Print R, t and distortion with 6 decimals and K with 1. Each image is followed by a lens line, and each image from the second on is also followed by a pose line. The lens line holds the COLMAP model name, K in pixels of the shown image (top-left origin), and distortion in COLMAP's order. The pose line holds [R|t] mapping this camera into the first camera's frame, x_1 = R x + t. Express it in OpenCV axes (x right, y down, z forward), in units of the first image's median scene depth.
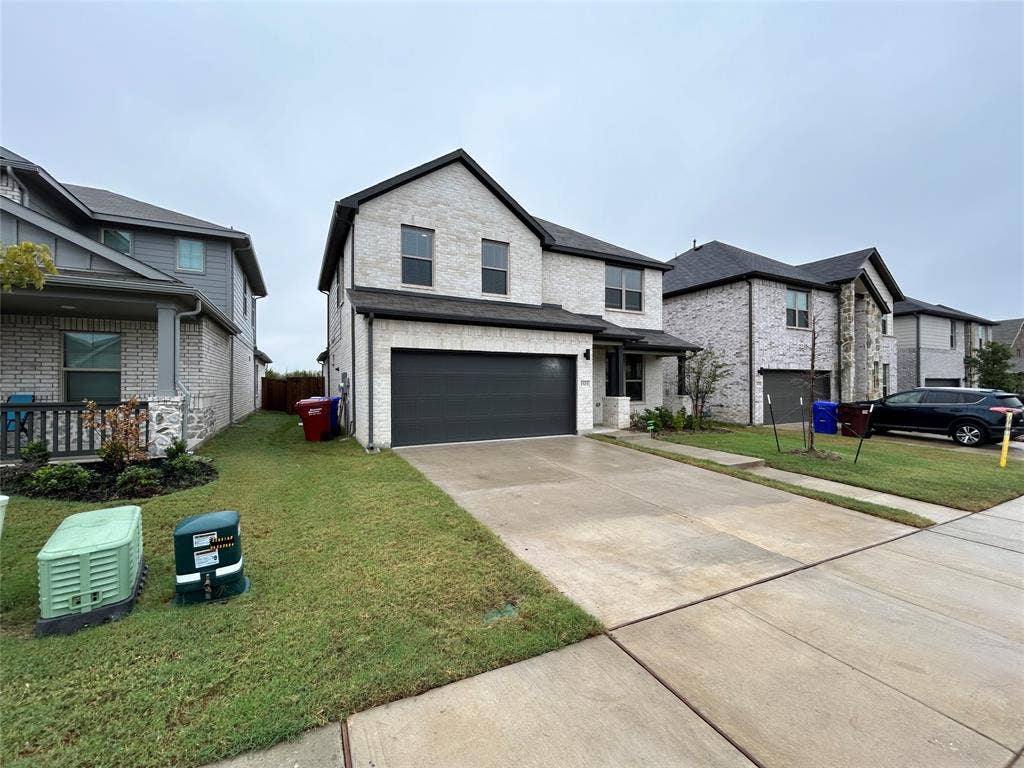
lens RADIAL K [[414.2, 0, 512.0], [0, 414.2, 384.0], [0, 0, 1]] dist [-0.000330, -0.000045]
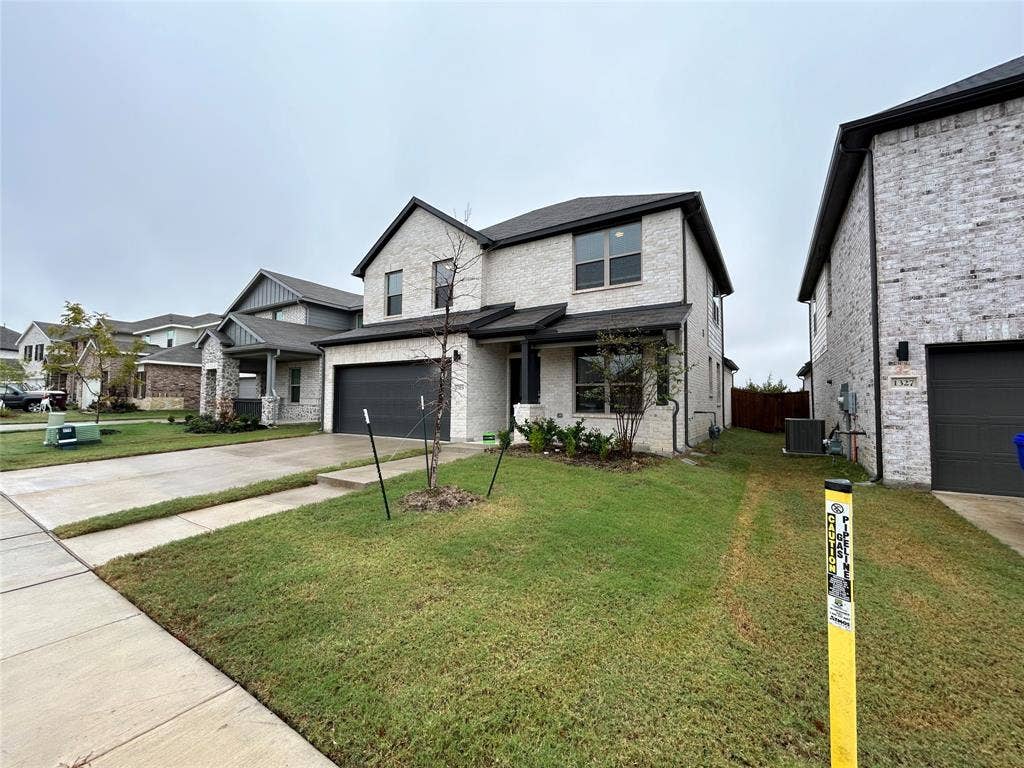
lens RADIAL K [[414.2, 0, 512.0], [0, 414.2, 384.0], [0, 0, 1]] dist [-0.000330, -0.000045]
pose [[0.502696, -0.030411, -0.863928, 0.984787], [-0.005829, 0.999239, -0.038566, 0.024563], [0.864444, 0.024423, 0.502136, 0.608414]]
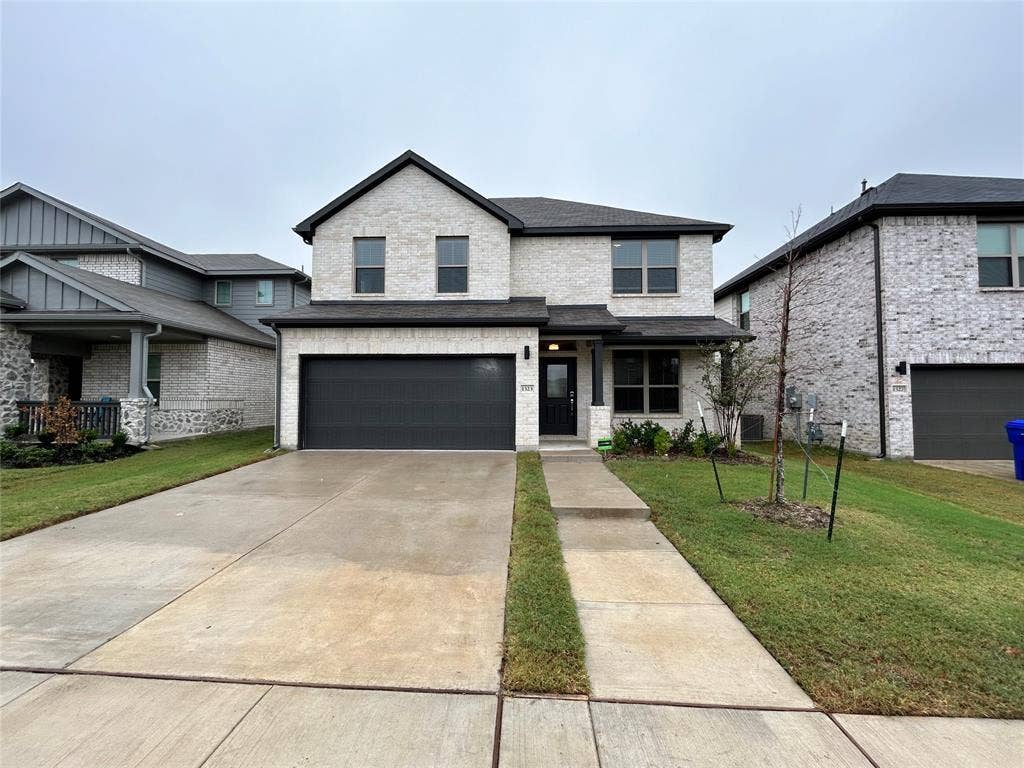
lens RADIAL K [[414.2, 0, 512.0], [0, 414.2, 384.0], [0, 0, 1]] dist [-0.000330, -0.000045]
pose [[0.870598, -0.014196, -0.491790, 0.525801], [-0.001120, 0.999524, -0.030835, 0.014707], [0.491994, 0.027395, 0.870168, 0.262693]]
